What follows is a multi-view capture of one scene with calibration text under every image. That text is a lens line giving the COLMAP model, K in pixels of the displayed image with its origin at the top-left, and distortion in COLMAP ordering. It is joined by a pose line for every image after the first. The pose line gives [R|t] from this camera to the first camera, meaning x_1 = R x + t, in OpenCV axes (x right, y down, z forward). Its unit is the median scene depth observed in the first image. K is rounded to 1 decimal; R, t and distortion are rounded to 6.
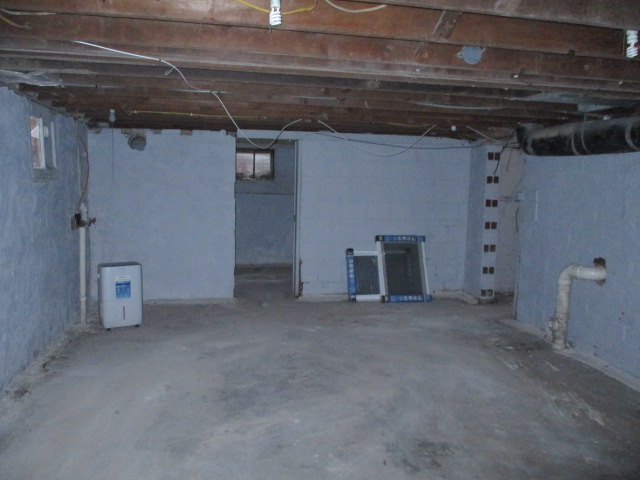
lens RADIAL K [[533.4, 0, 320.0], [0, 533.4, 240.8], [0, 0, 1]] dist [0.001943, 0.005796]
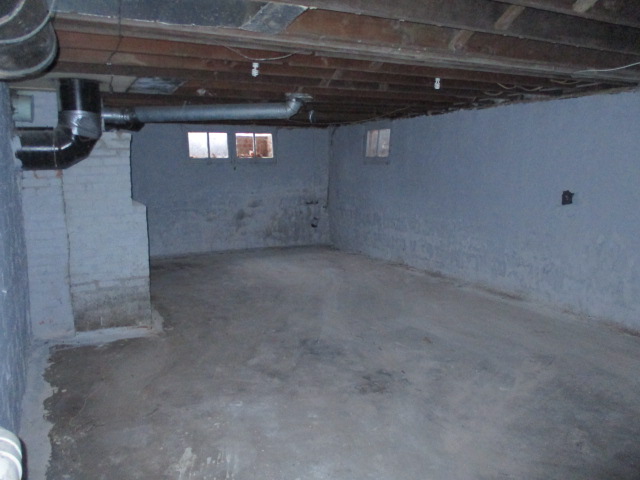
lens RADIAL K [[533.4, 0, 320.2], [0, 533.4, 240.1], [0, 0, 1]] dist [0.001943, 0.005796]
pose [[-0.965790, 0.012491, -0.259025, 0.577391], [-0.051927, 0.969295, 0.240354, -0.179991], [0.254074, 0.245582, -0.935487, 1.848793]]
